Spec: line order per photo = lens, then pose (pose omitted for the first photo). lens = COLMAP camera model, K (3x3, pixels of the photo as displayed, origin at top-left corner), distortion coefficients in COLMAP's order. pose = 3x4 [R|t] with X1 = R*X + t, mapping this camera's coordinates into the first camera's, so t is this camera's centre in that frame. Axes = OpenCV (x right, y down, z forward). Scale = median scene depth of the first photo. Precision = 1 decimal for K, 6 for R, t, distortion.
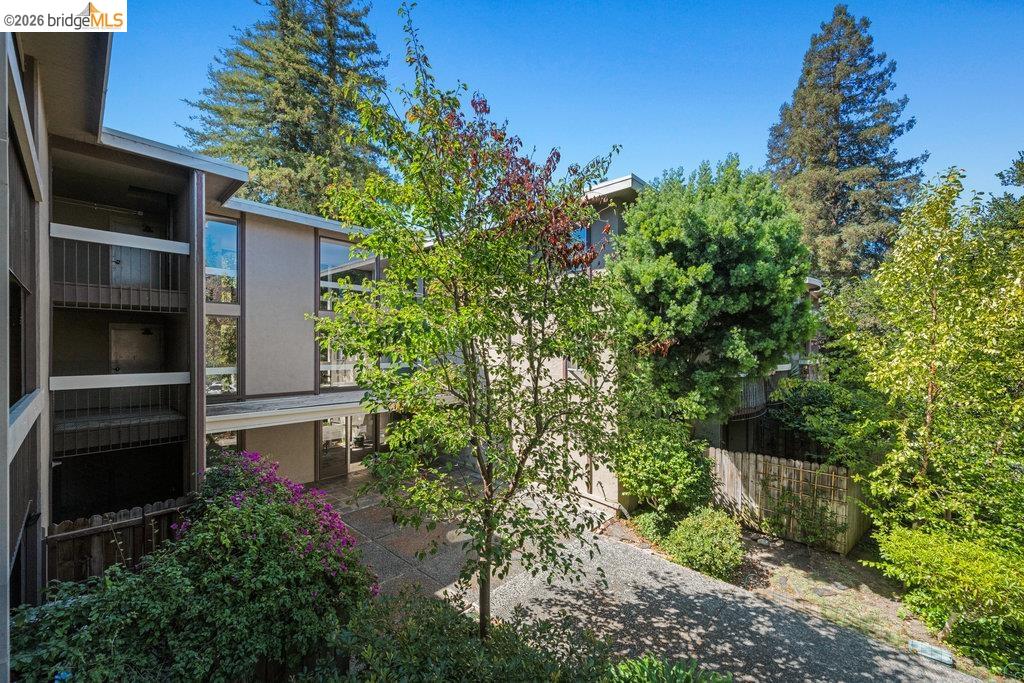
lens RADIAL K [[405.6, 0, 510.7], [0, 405.6, 351.7], [0, 0, 1]] dist [0.000232, 0.001135]
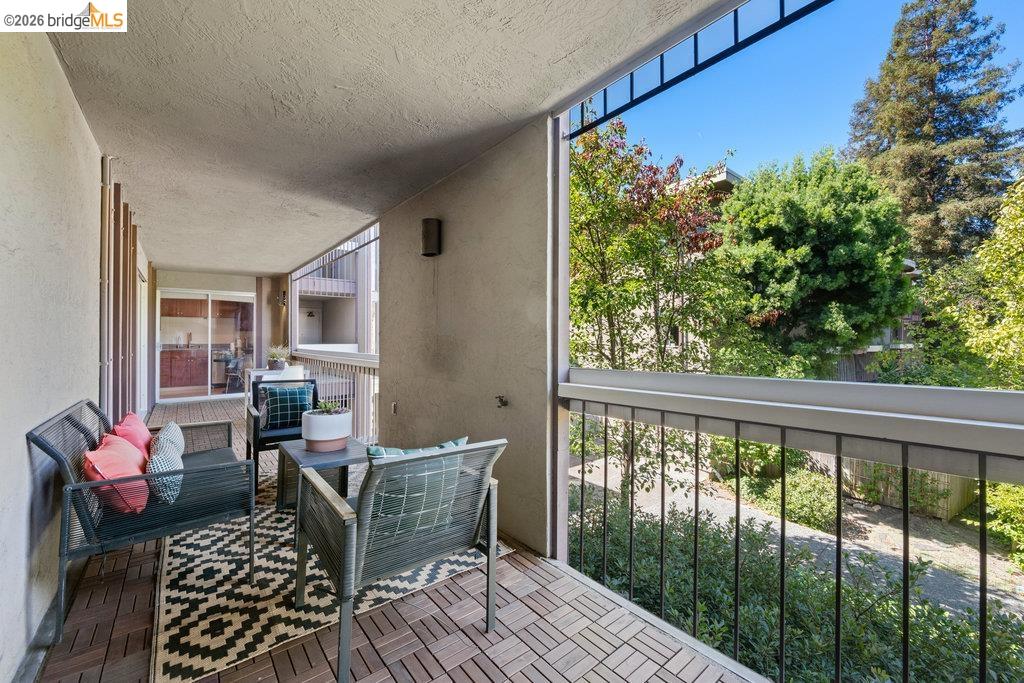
lens RADIAL K [[405.6, 0, 507.8], [0, 405.6, 338.4], [0, 0, 1]] dist [0.000232, 0.001135]
pose [[0.991384, 0.000775, -0.130987, -0.172717], [-0.001948, 0.999959, -0.008832, 0.047148], [0.130975, 0.009011, 0.991345, -0.203866]]
